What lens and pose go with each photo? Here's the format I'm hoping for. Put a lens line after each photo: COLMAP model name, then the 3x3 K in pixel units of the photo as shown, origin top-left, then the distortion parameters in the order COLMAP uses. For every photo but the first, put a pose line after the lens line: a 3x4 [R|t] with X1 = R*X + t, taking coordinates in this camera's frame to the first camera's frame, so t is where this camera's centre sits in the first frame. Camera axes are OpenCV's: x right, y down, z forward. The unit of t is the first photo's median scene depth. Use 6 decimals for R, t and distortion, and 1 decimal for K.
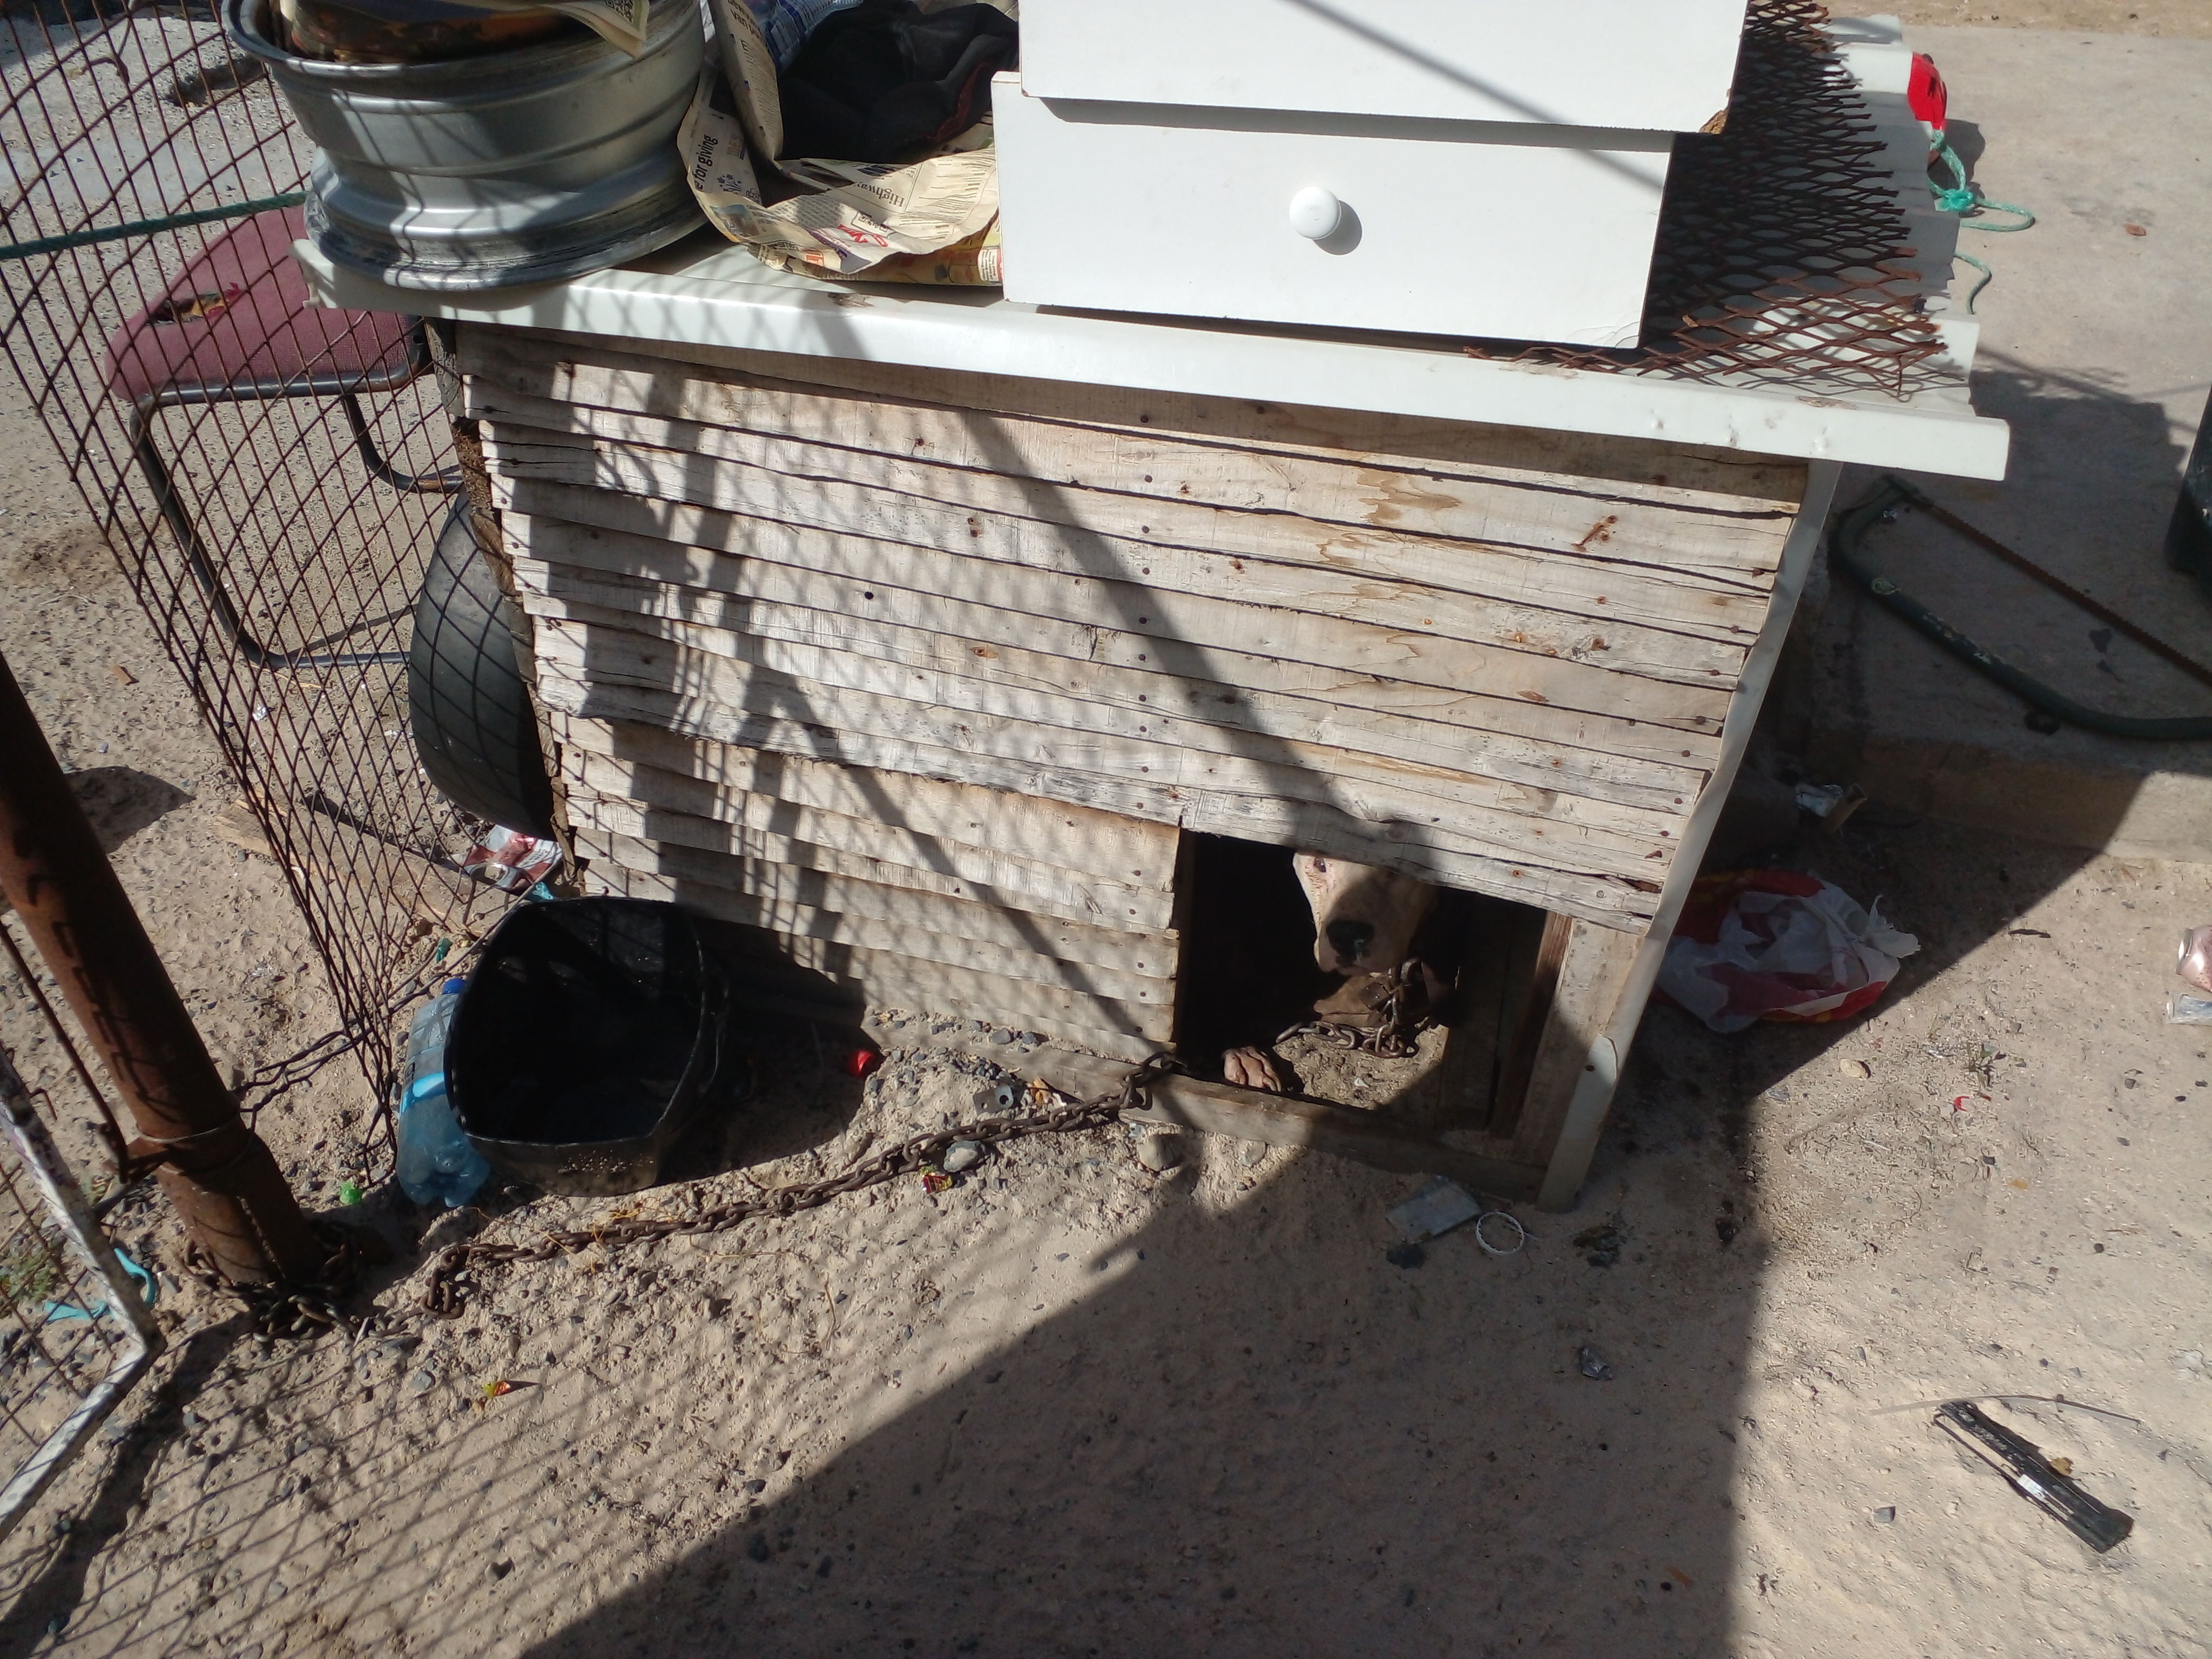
lens RADIAL K [[1800.3, 0, 1096.8], [0, 1800.3, 837.2], [0, 0, 1]] dist [0.055541, -0.091731]
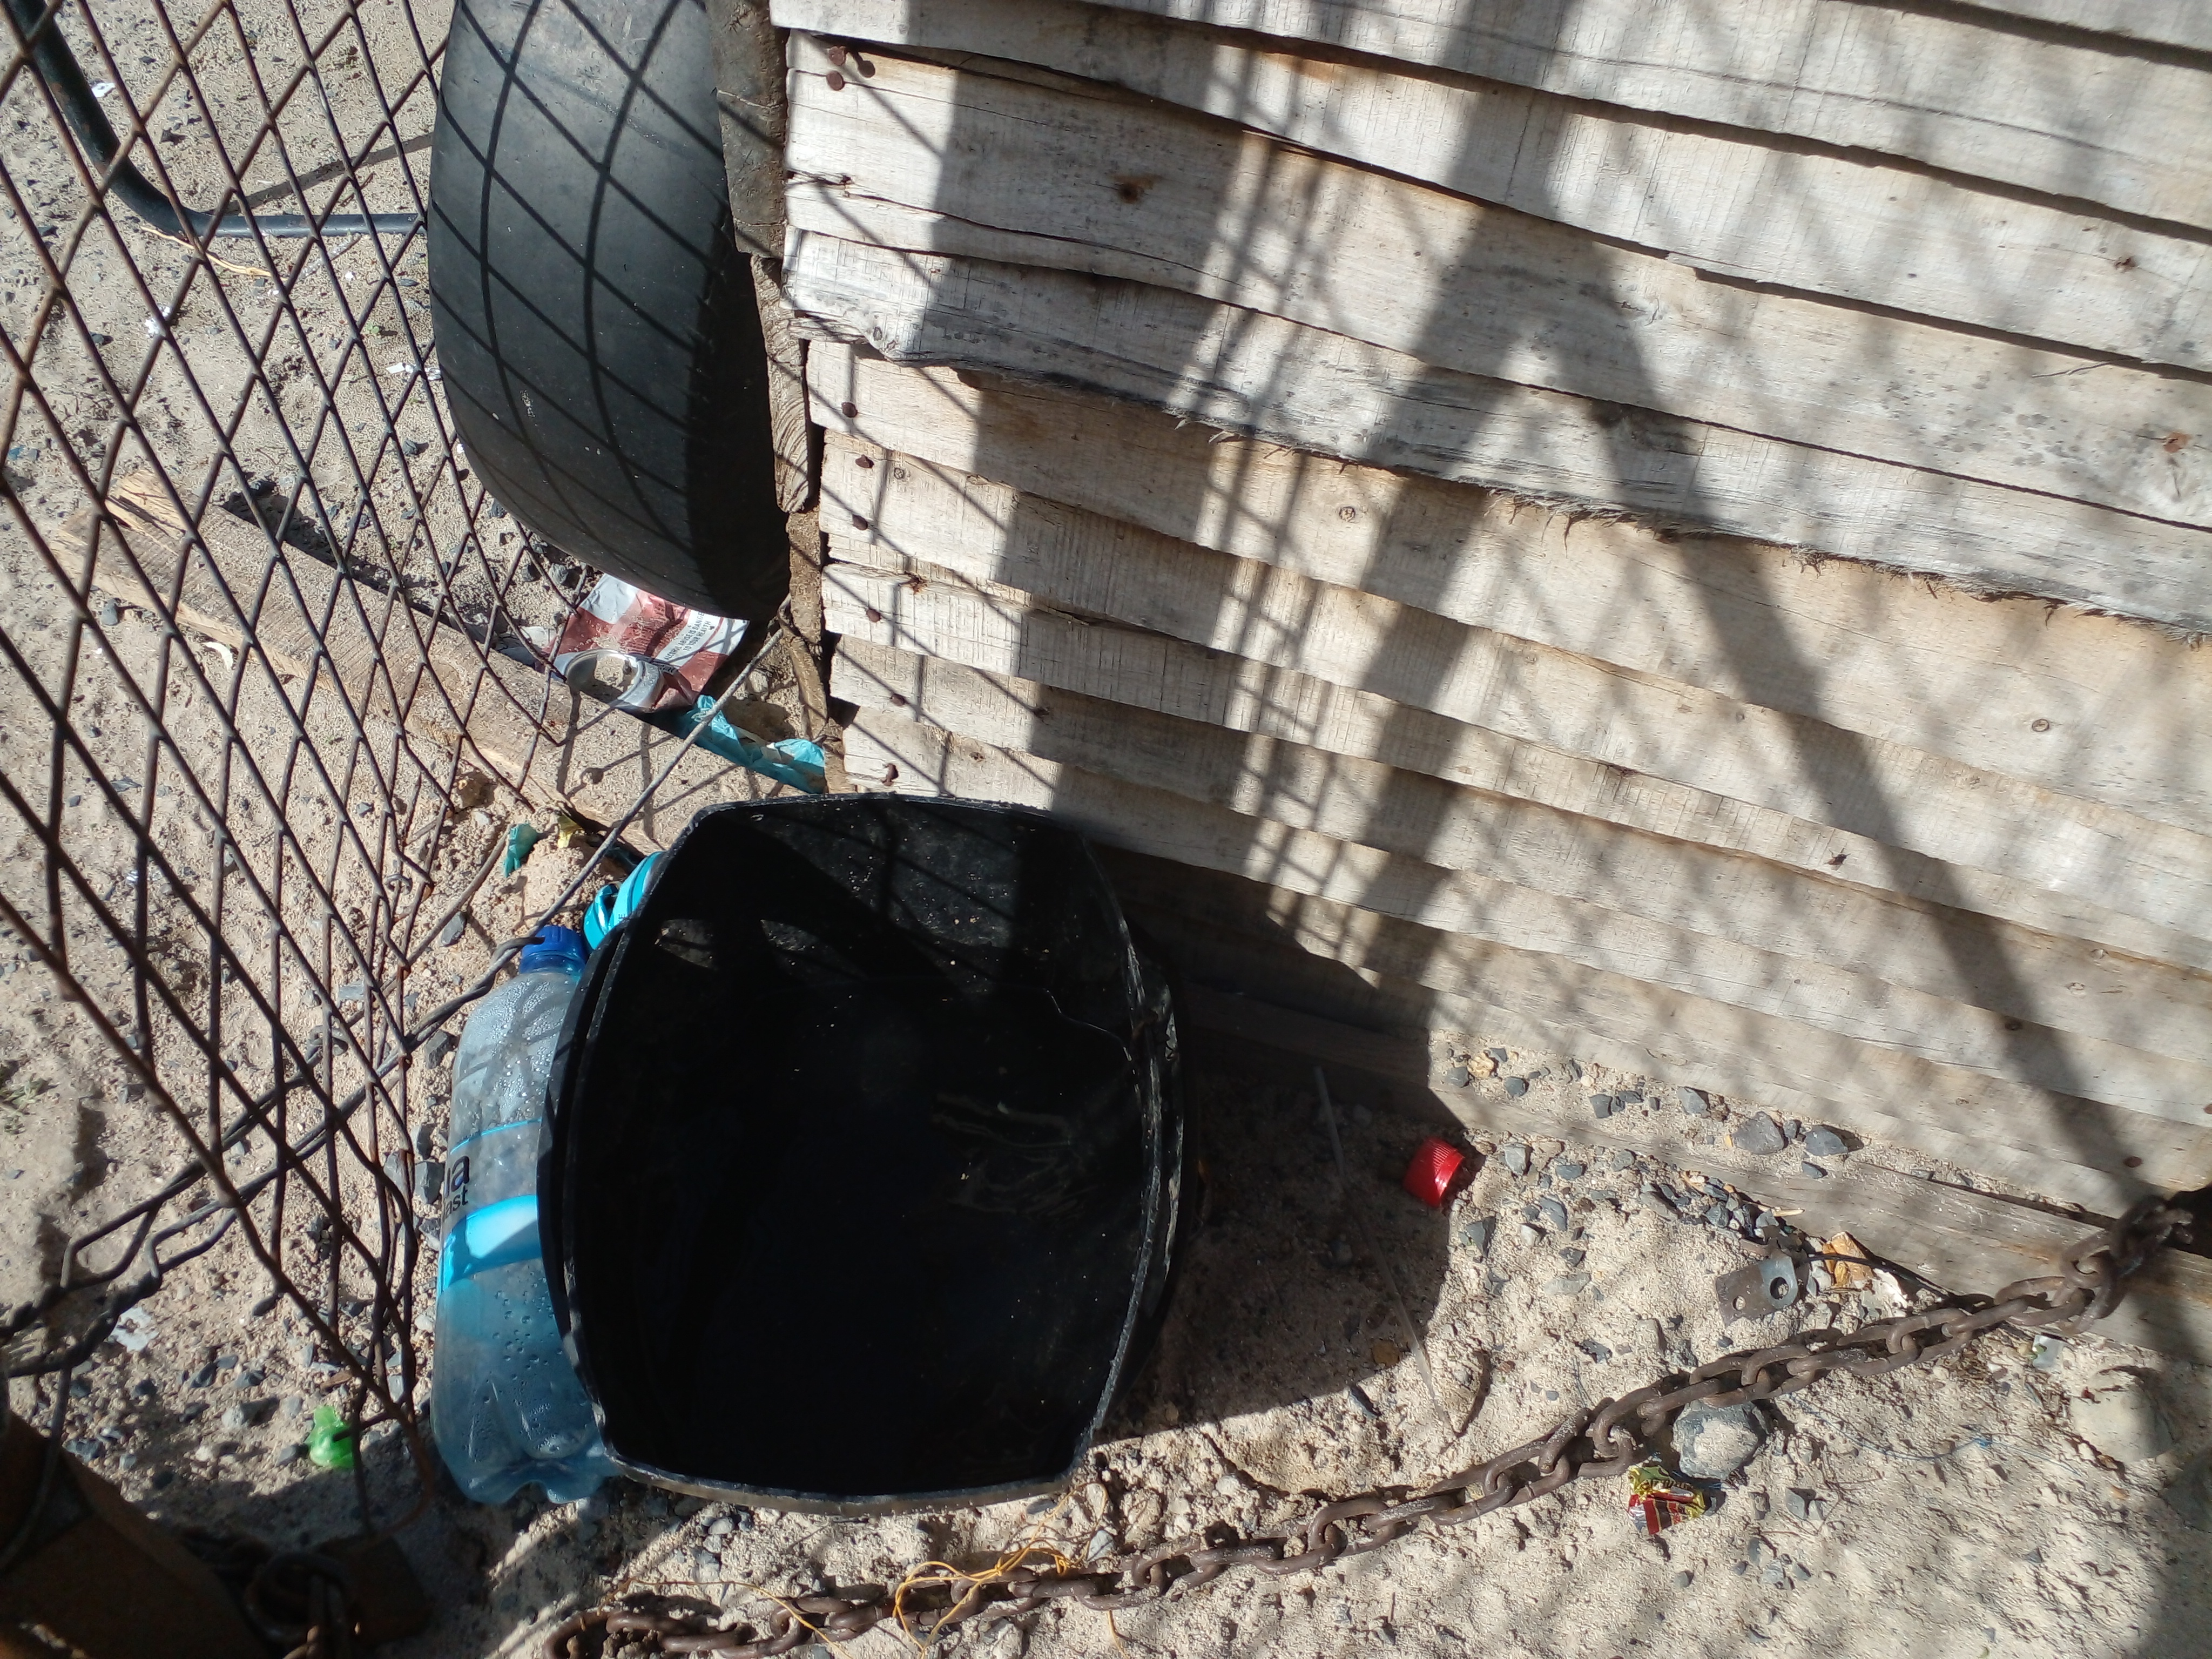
lens RADIAL K [[1856.9, 0, 1107.4], [0, 1856.9, 882.7], [0, 0, 1]] dist [0.101008, -0.150394]
pose [[0.998742, 0.045851, -0.020284, -0.221946], [-0.041097, 0.980406, 0.192652, -0.036303], [0.028720, -0.191576, 0.981057, 0.586254]]
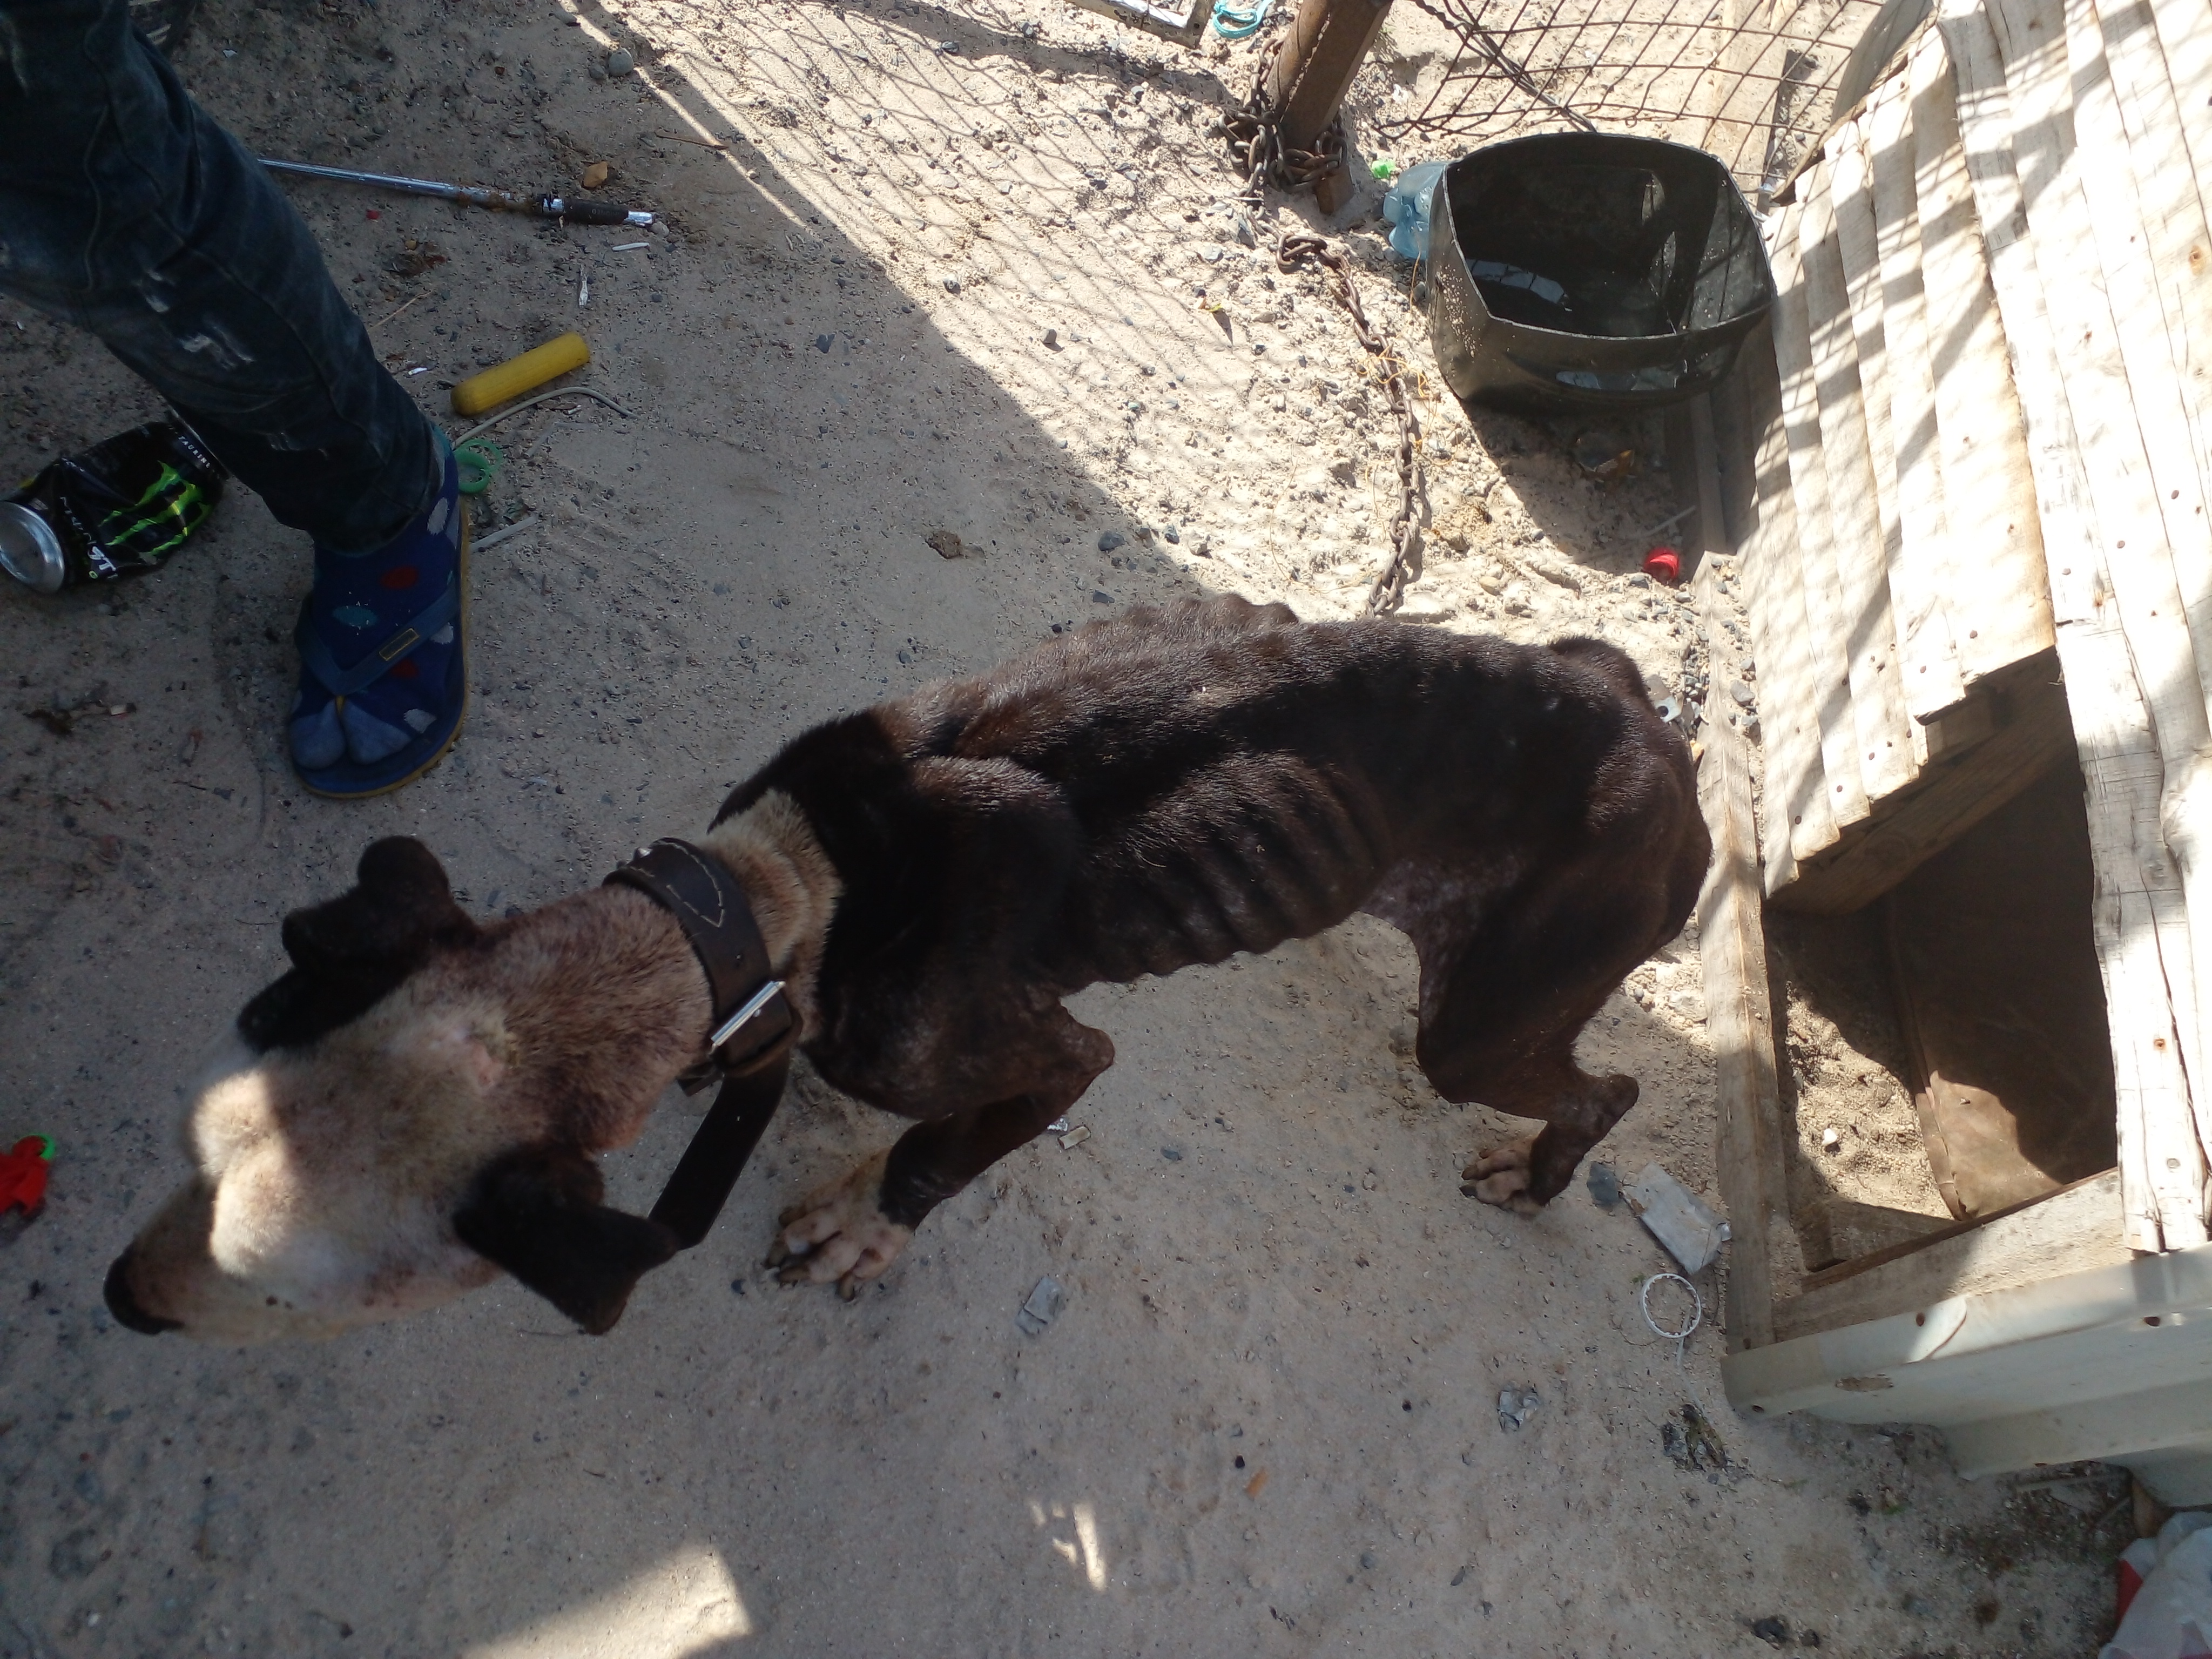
lens RADIAL K [[1800.3, 0, 1096.8], [0, 1800.3, 837.2], [0, 0, 1]] dist [0.055541, -0.091731]
pose [[0.159798, 0.893666, -0.419315, 0.322219], [-0.836175, 0.348306, 0.423668, 0.032690], [0.524668, 0.282920, 0.802920, 0.217923]]
